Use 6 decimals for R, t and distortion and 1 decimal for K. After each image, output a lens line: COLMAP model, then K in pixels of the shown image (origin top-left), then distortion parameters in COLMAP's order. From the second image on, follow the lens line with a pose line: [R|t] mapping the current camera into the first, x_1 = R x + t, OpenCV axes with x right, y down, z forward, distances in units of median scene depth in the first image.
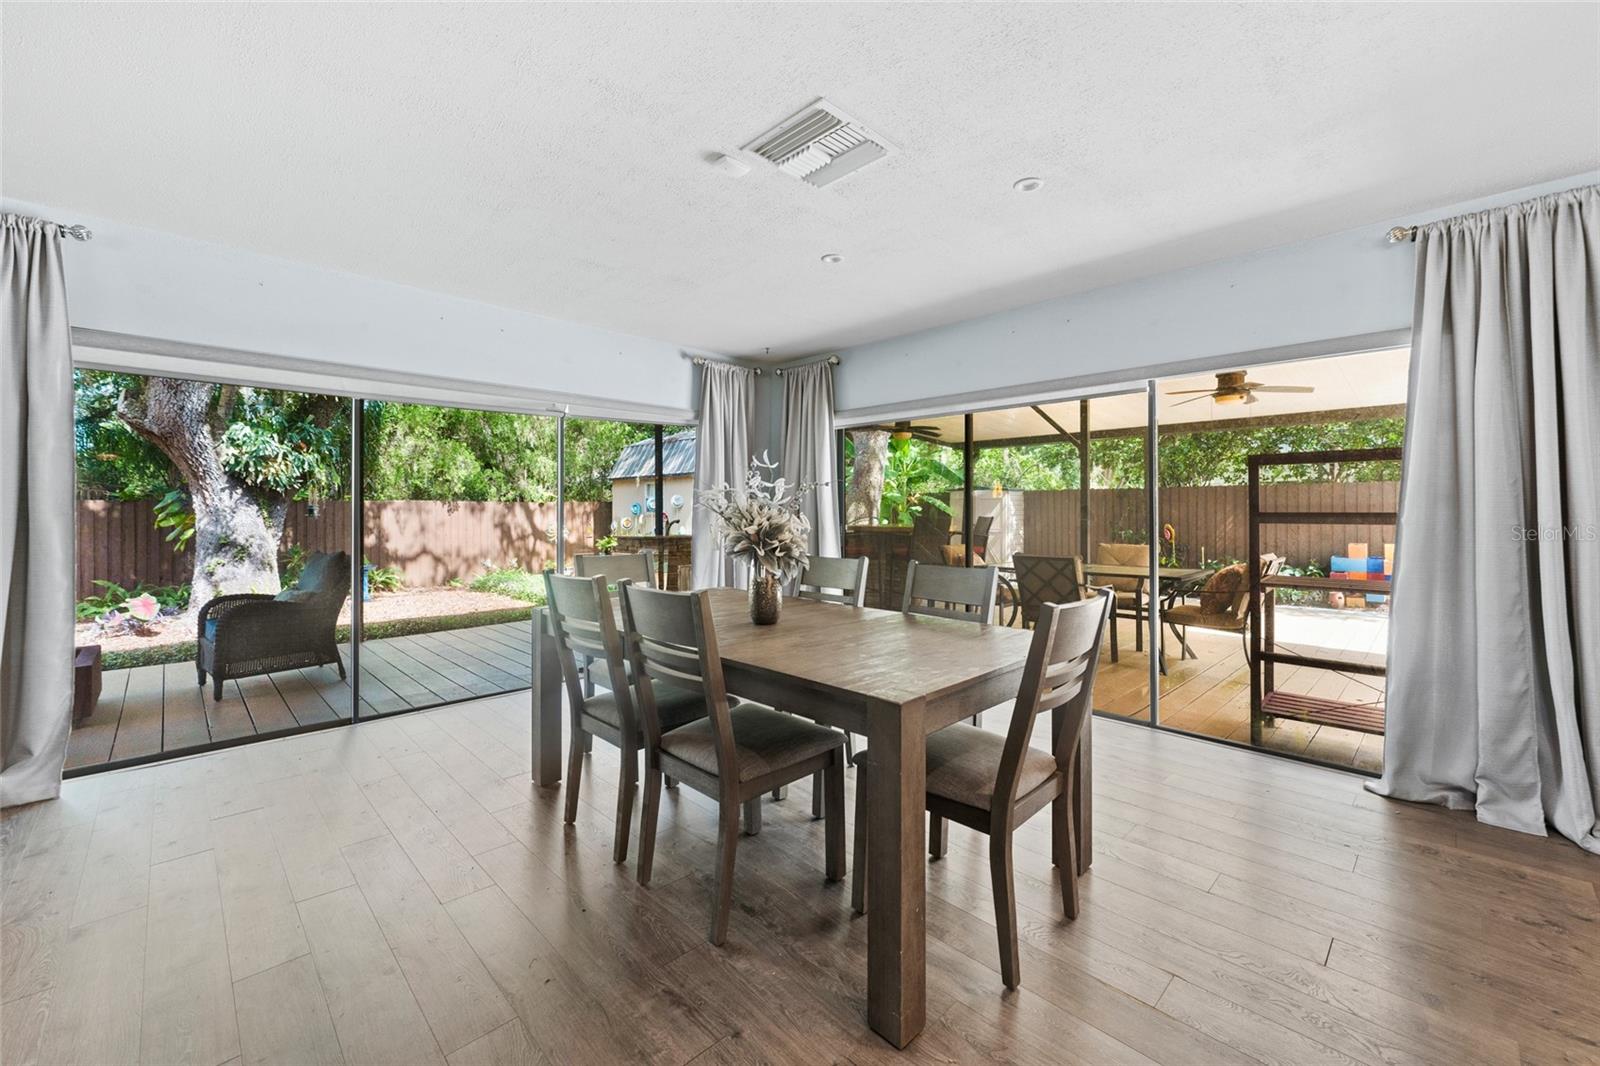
lens RADIAL K [[638.7, 0, 801.8], [0, 638.7, 508.0], [0, 0, 1]] dist [-0.000795, -0.000072]
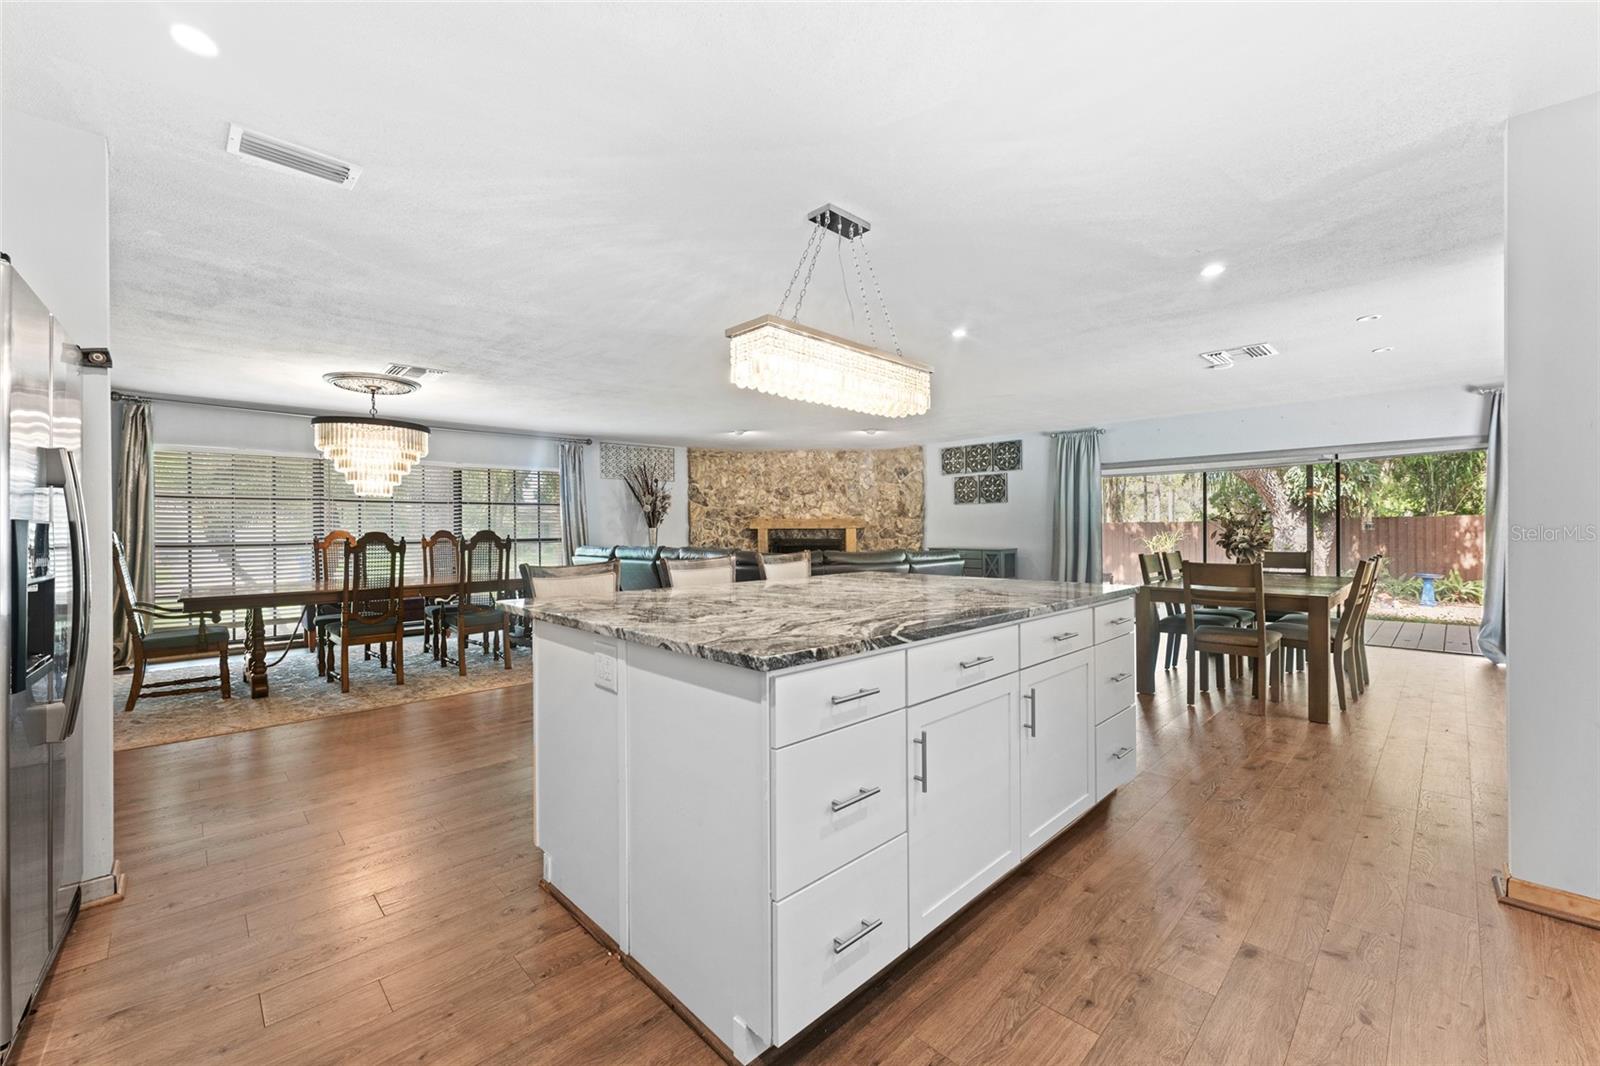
lens RADIAL K [[638.7, 0, 789.2], [0, 638.7, 529.4], [0, 0, 1]] dist [-0.000795, -0.000072]
pose [[-0.021825, 0.000369, -0.999762, 0.942069], [0.010893, 0.999941, 0.000131, -0.002239], [0.999702, -0.010888, -0.021828, -0.182351]]
